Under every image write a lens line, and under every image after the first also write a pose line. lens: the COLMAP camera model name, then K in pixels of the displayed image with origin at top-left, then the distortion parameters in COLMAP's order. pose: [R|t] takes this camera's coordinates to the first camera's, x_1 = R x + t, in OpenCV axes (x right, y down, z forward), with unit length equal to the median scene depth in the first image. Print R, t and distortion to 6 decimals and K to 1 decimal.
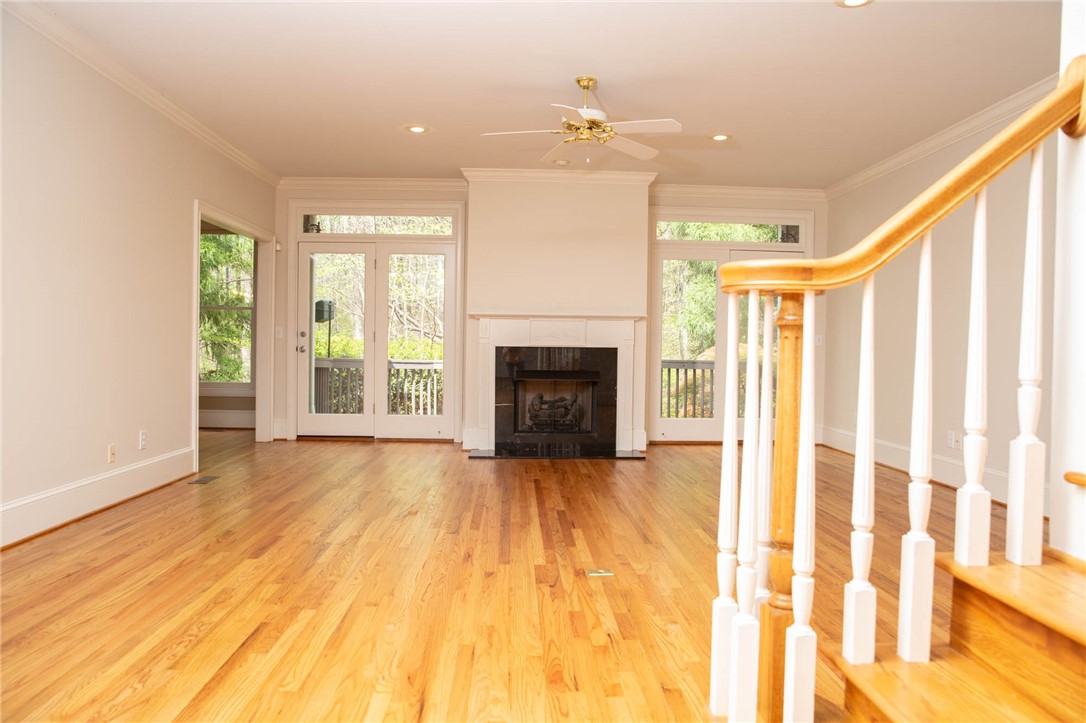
lens RADIAL K [[746.4, 0, 543.0], [0, 746.4, 361.5], [0, 0, 1]] dist [-0.043935, 0.007138]
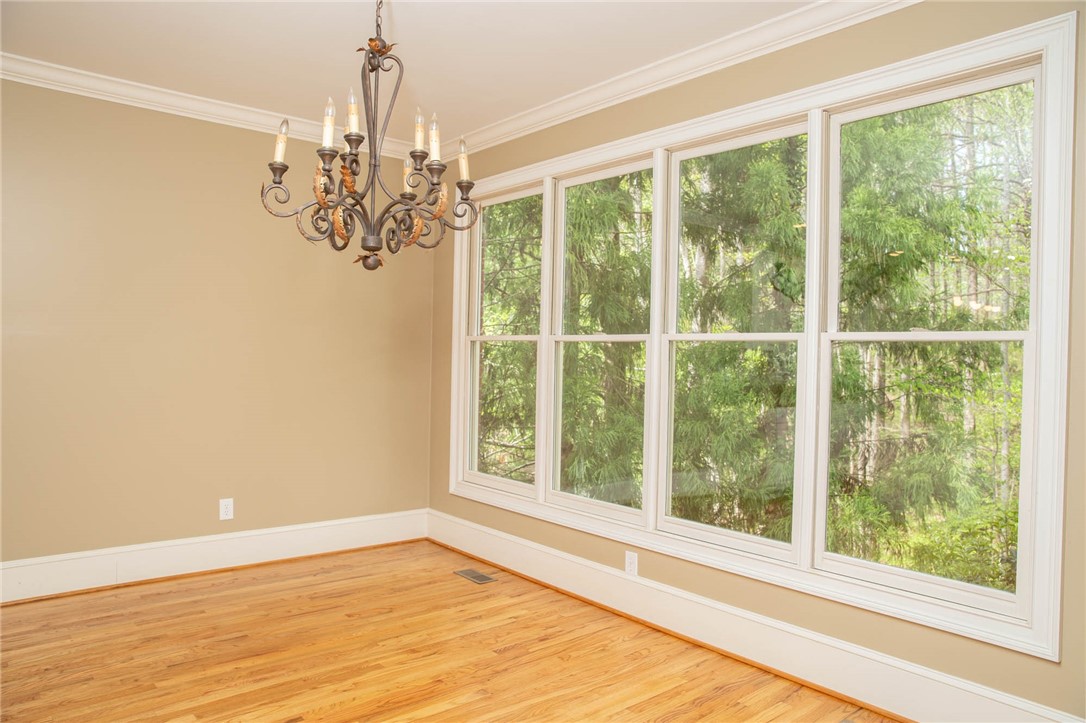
lens RADIAL K [[746.4, 0, 543.0], [0, 746.4, 361.5], [0, 0, 1]] dist [-0.043935, 0.007138]
pose [[0.615133, 0.004585, -0.788410, -0.331179], [-0.029535, 0.999415, -0.017232, -0.064054], [0.787870, 0.033885, 0.614909, 0.811418]]
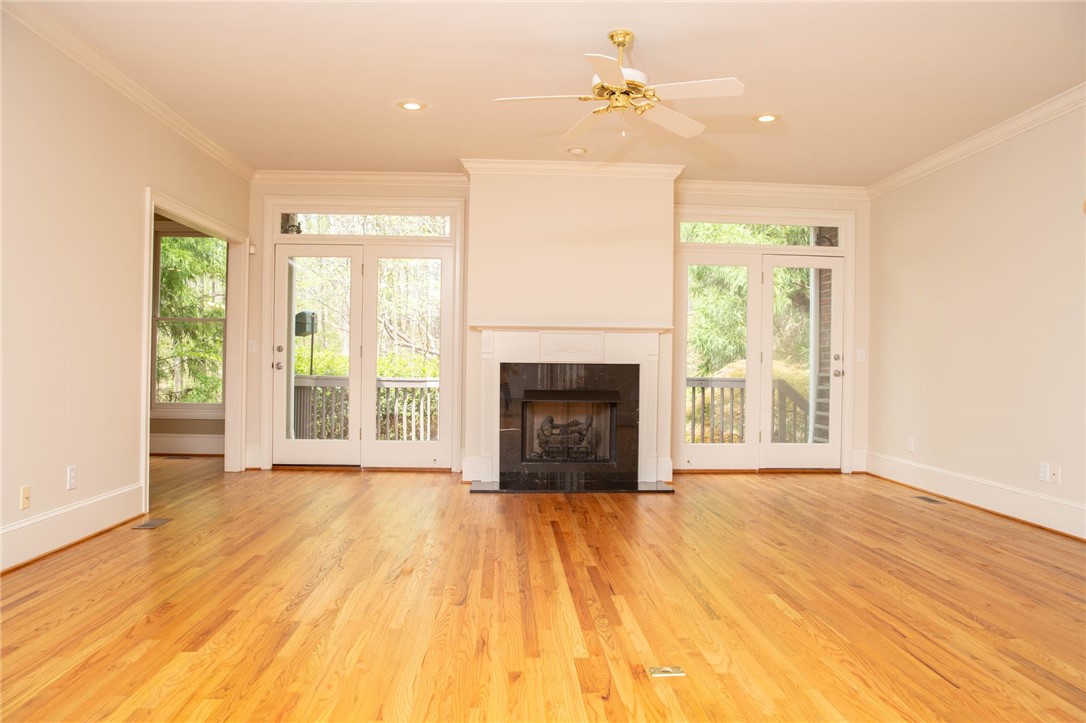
lens RADIAL K [[746.4, 0, 543.0], [0, 746.4, 361.5], [0, 0, 1]] dist [-0.043935, 0.007138]
pose [[0.999911, -0.000306, 0.013349, -0.025414], [0.000606, 0.999747, -0.022487, -0.001772], [-0.013339, 0.022493, 0.999658, 0.127922]]
